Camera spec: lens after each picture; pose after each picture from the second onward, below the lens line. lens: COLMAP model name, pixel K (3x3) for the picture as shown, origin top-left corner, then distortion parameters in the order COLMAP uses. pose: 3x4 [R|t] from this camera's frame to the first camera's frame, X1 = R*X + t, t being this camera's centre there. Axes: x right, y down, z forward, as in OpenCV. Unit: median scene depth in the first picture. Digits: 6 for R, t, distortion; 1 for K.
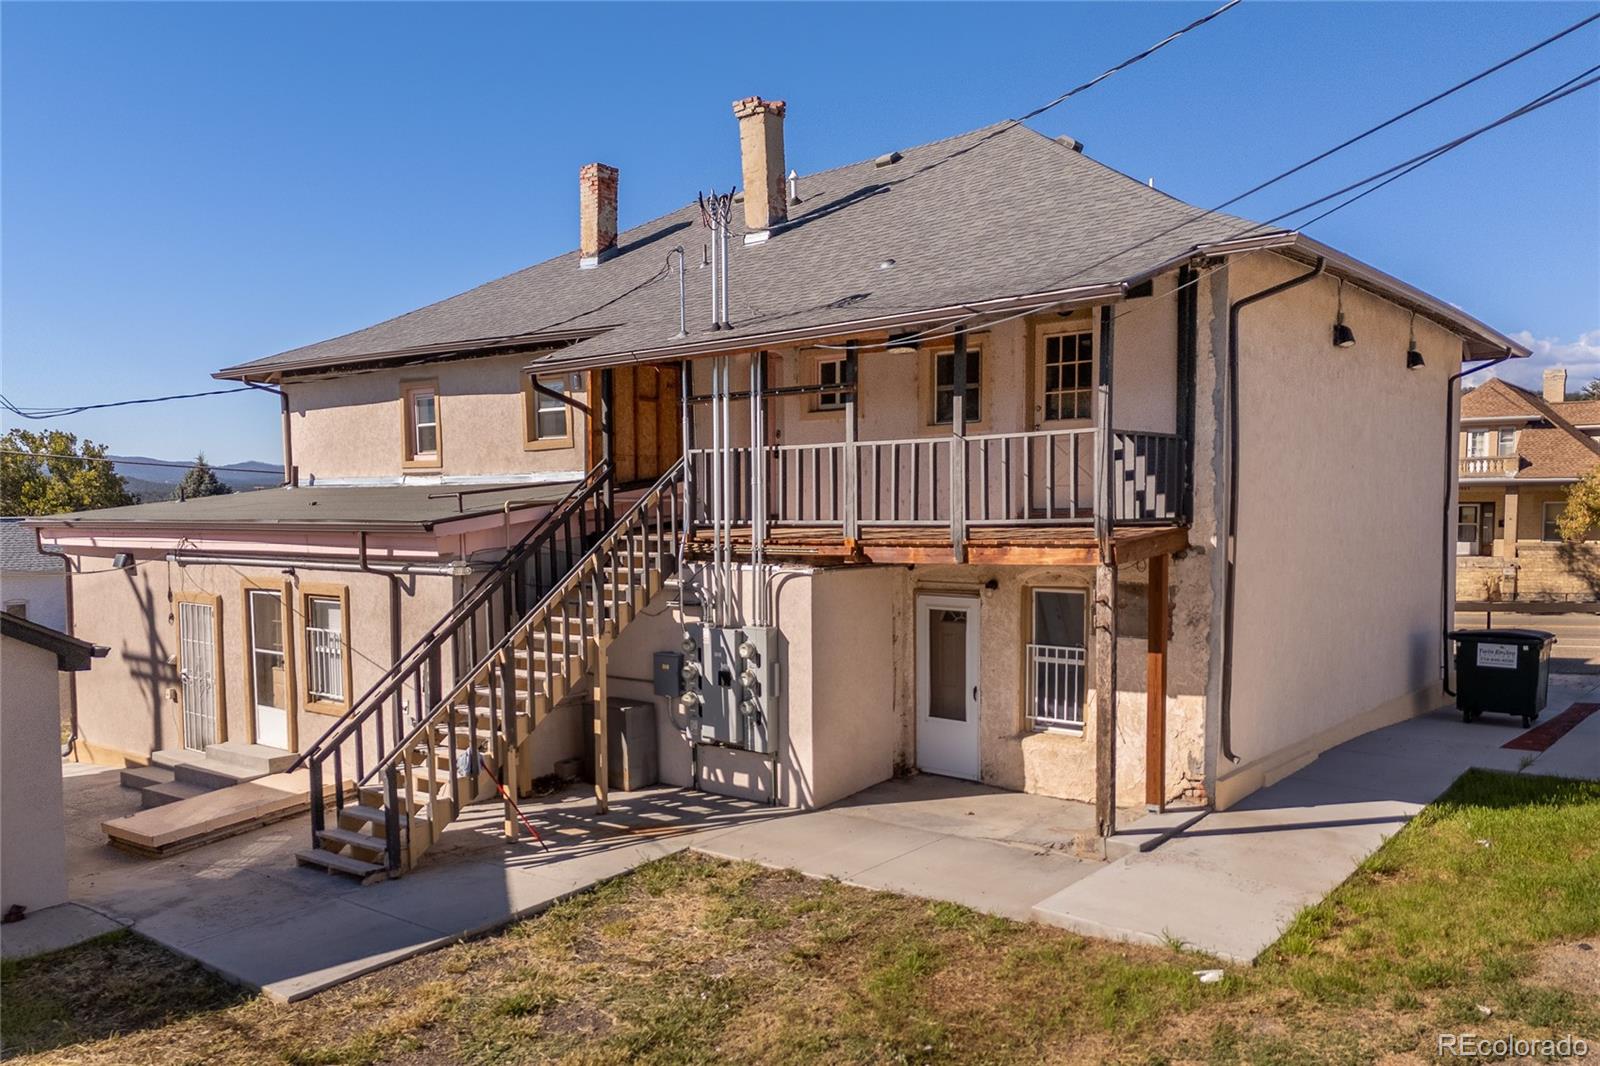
lens RADIAL K [[1230.1, 0, 804.8], [0, 1230.1, 617.4], [0, 0, 1]] dist [0.032202, -0.000272]
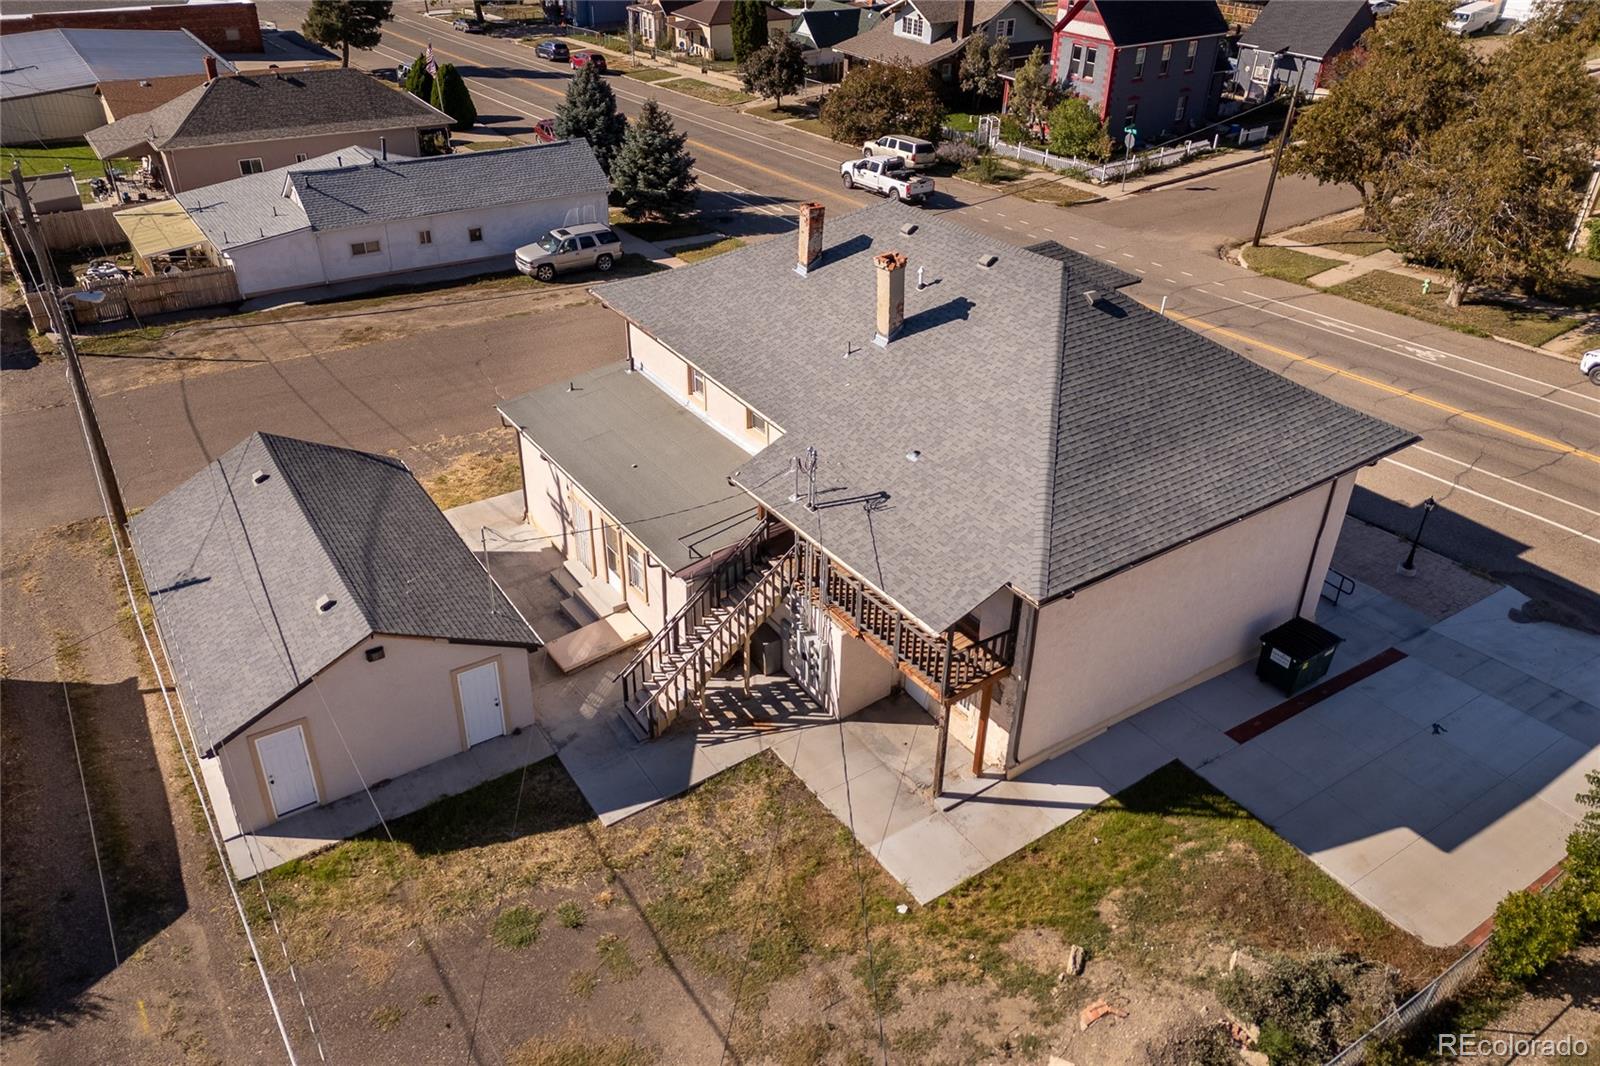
lens RADIAL K [[1148.3, 0, 808.1], [0, 1148.3, 526.7], [0, 0, 1]] dist [0.033263, -0.001279]
pose [[0.955044, 0.177129, -0.237732, 0.387571], [-0.051380, 0.888648, 0.455703, -1.097212], [0.291979, -0.423001, 0.857799, -0.623159]]
